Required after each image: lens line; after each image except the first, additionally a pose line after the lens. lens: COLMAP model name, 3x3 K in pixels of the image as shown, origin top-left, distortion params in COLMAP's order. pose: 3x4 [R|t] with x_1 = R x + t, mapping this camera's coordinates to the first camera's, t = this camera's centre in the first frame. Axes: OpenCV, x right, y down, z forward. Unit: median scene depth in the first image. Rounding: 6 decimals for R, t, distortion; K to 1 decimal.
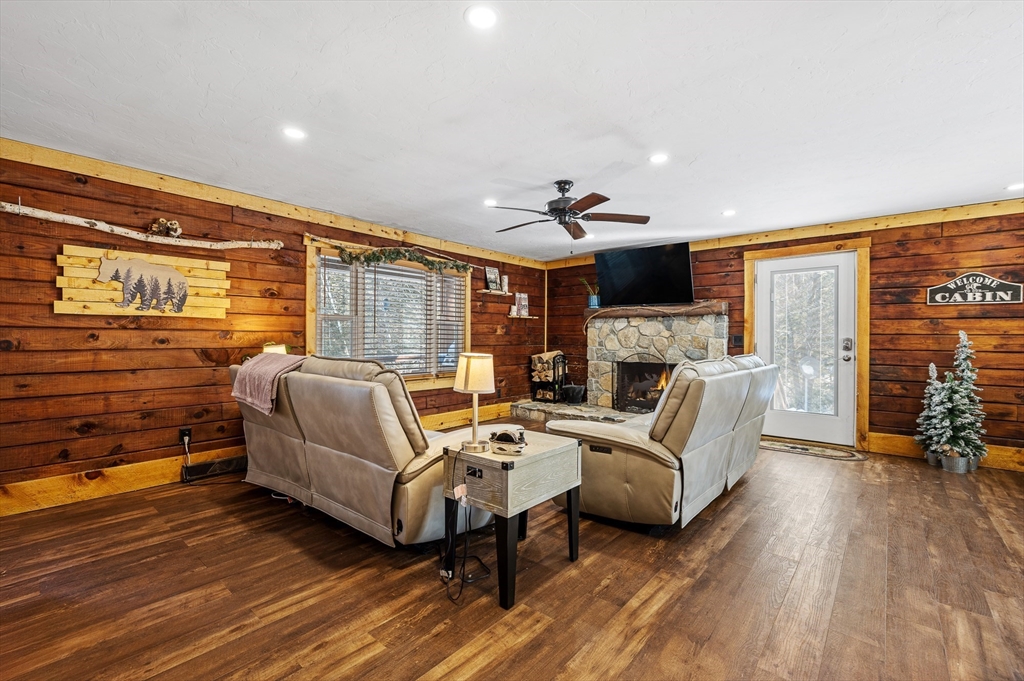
lens RADIAL K [[441.9, 0, 511.8], [0, 441.9, 337.1], [0, 0, 1]] dist [-0.000122, -0.000512]
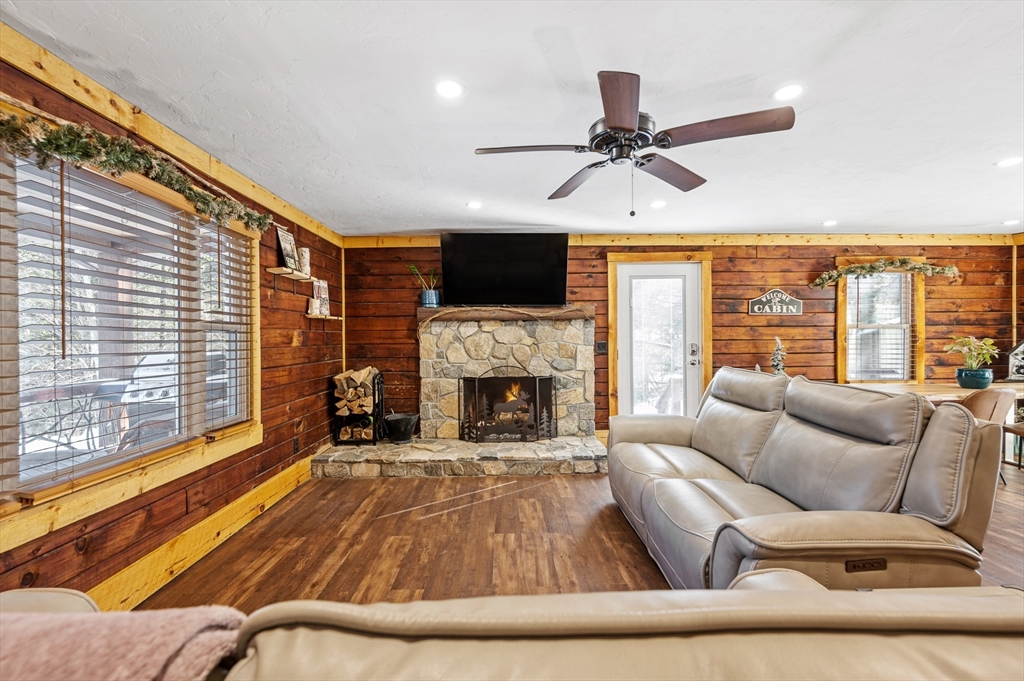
lens RADIAL K [[441.9, 0, 513.6], [0, 441.9, 339.4], [0, 0, 1]] dist [-0.000122, -0.000512]
pose [[0.744852, -0.014734, 0.667067, -0.224125], [0.012468, 0.999889, 0.008163, -0.017640], [-0.667113, 0.002237, 0.744953, 0.394136]]
